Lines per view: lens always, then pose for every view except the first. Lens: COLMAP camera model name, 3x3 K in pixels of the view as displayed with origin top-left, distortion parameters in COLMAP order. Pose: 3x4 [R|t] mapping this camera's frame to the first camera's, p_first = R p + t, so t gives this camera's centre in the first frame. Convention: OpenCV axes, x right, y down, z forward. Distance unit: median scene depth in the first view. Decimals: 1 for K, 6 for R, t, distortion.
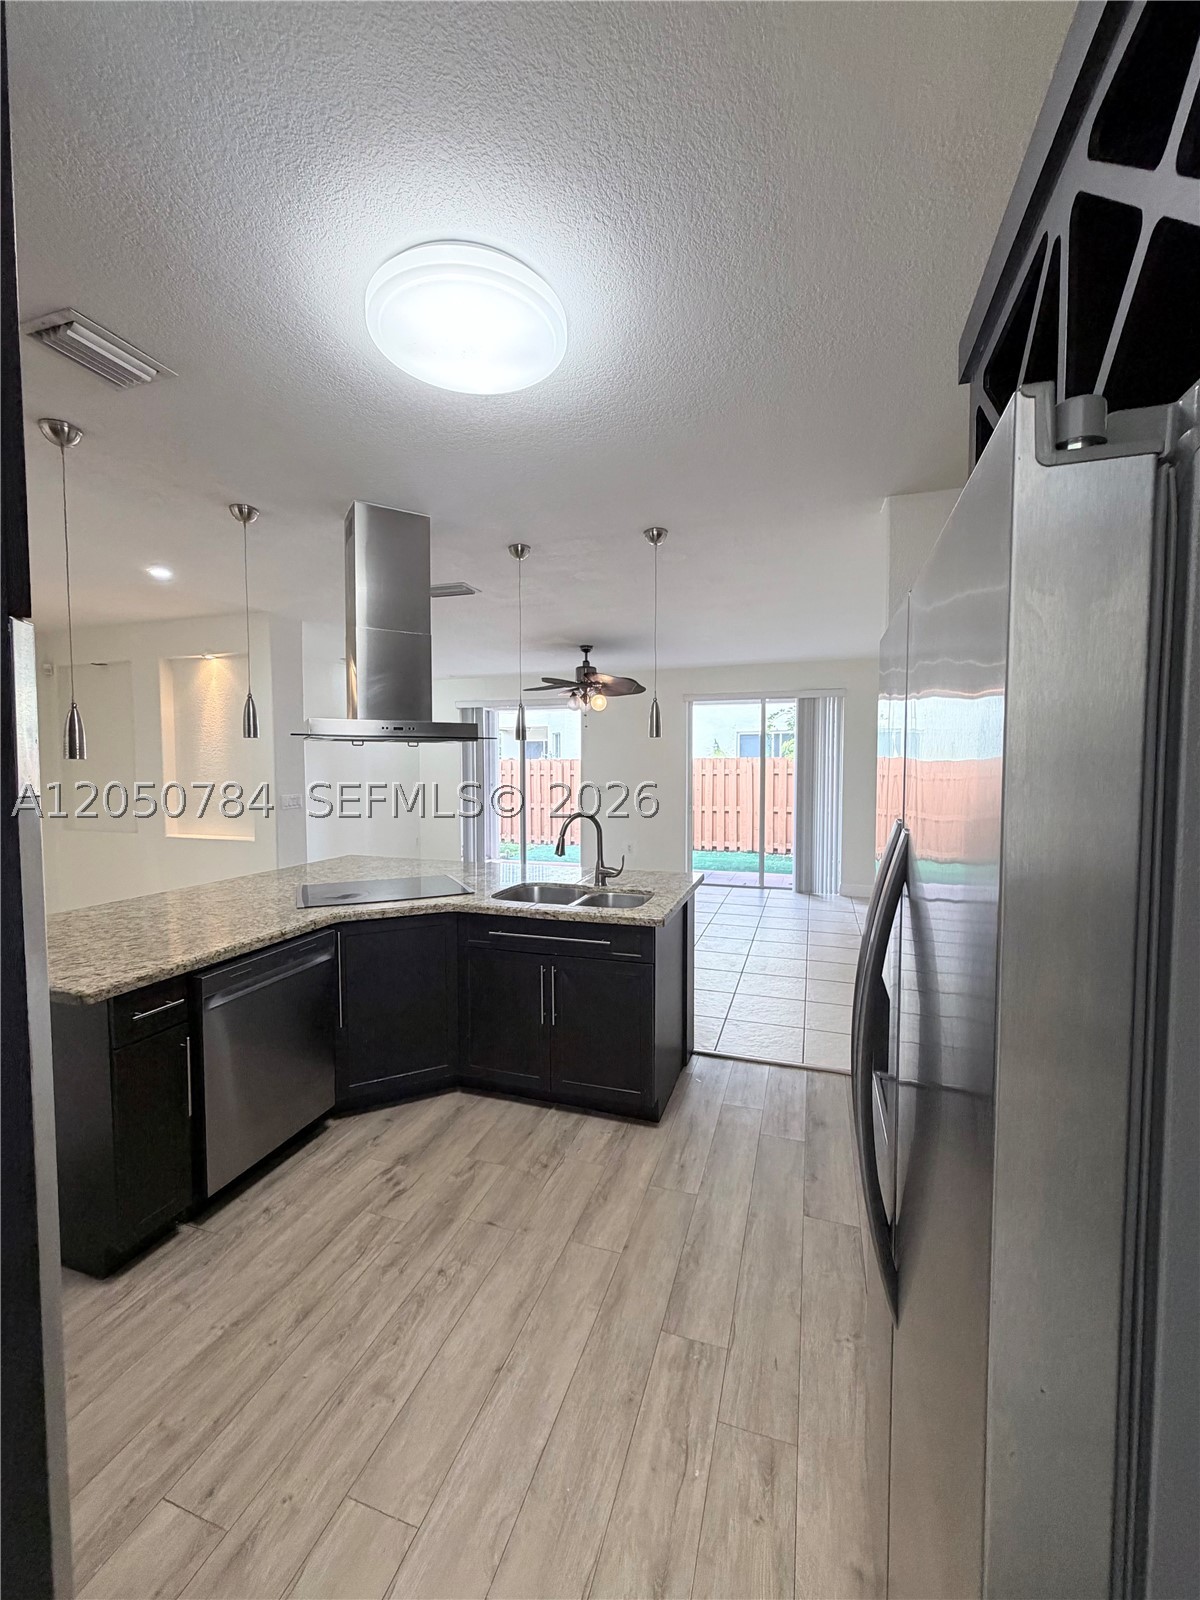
lens RADIAL K [[634.6, 0, 596.2], [0, 634.6, 797.5], [0, 0, 1]] dist [-0.002357, 0.000579]
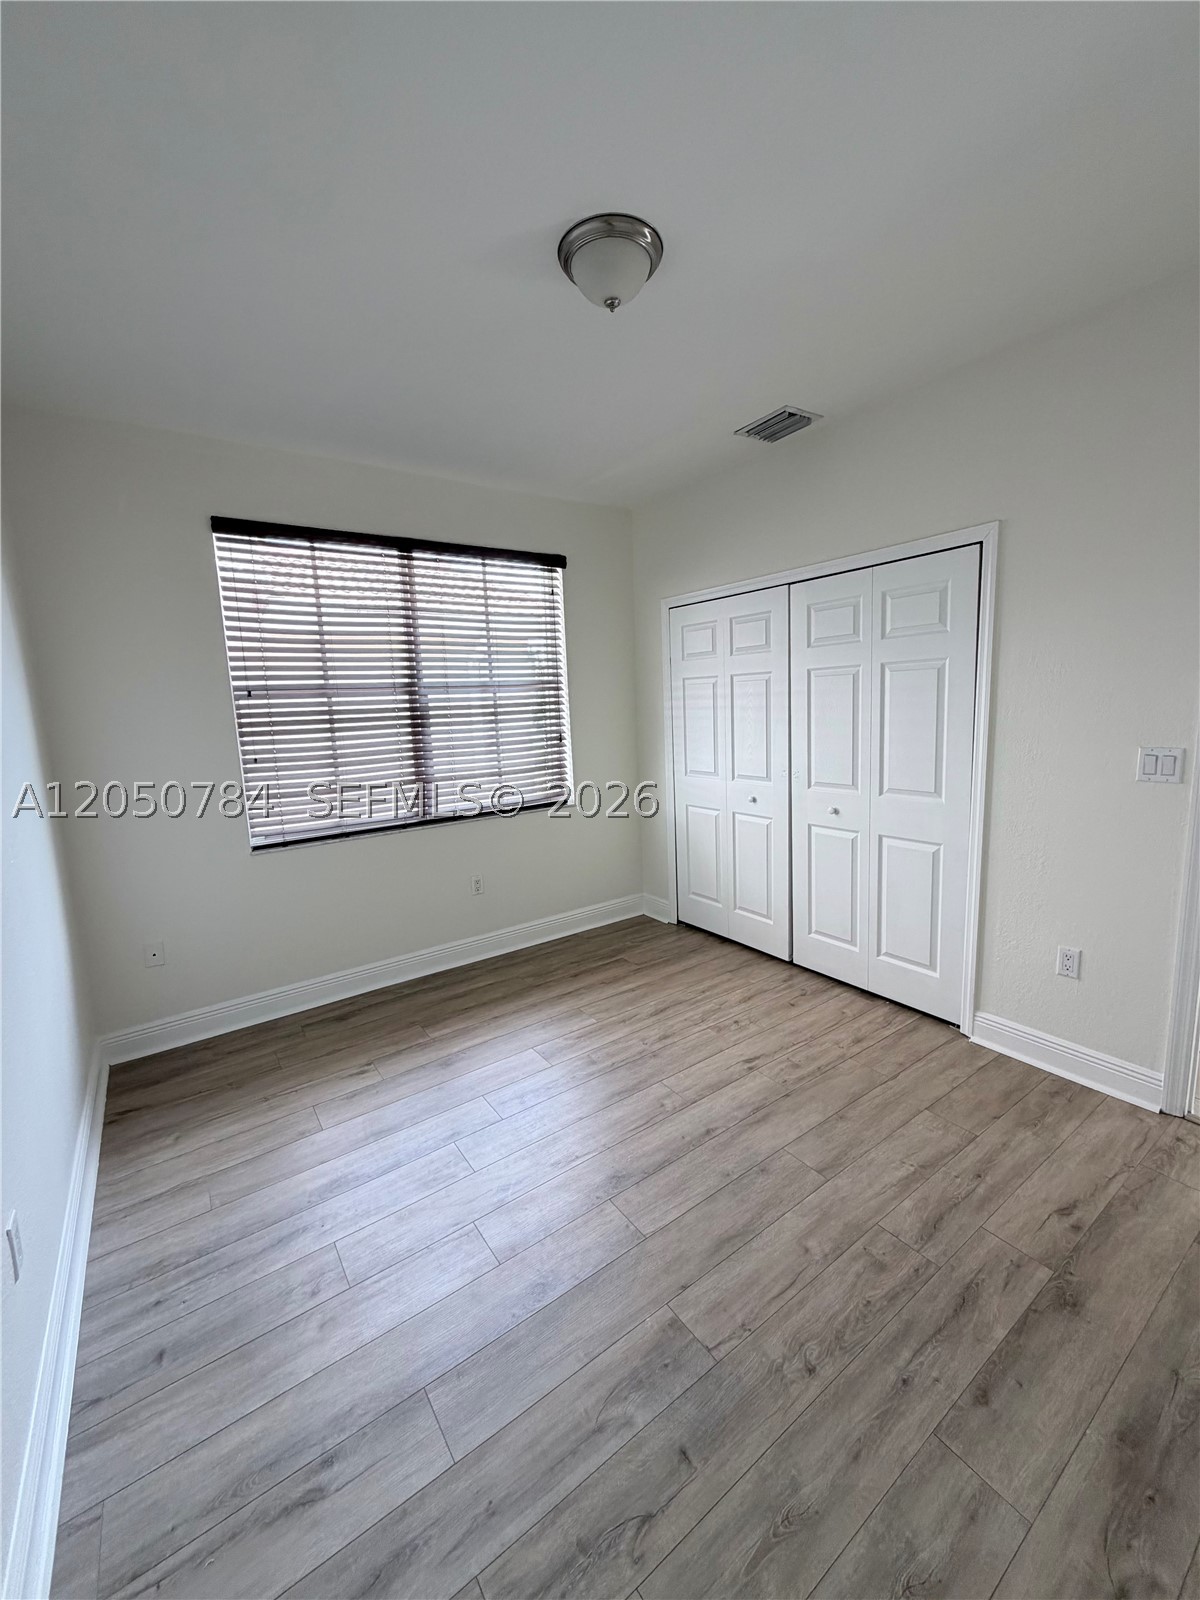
lens RADIAL K [[634.6, 0, 600.9], [0, 634.6, 799.6], [0, 0, 1]] dist [-0.002357, 0.000579]
pose [[-0.810278, -0.065639, 0.582358, -0.507155], [0.054430, 0.980984, 0.186302, -0.065034], [-0.583512, 0.182654, -0.791297, 1.882078]]
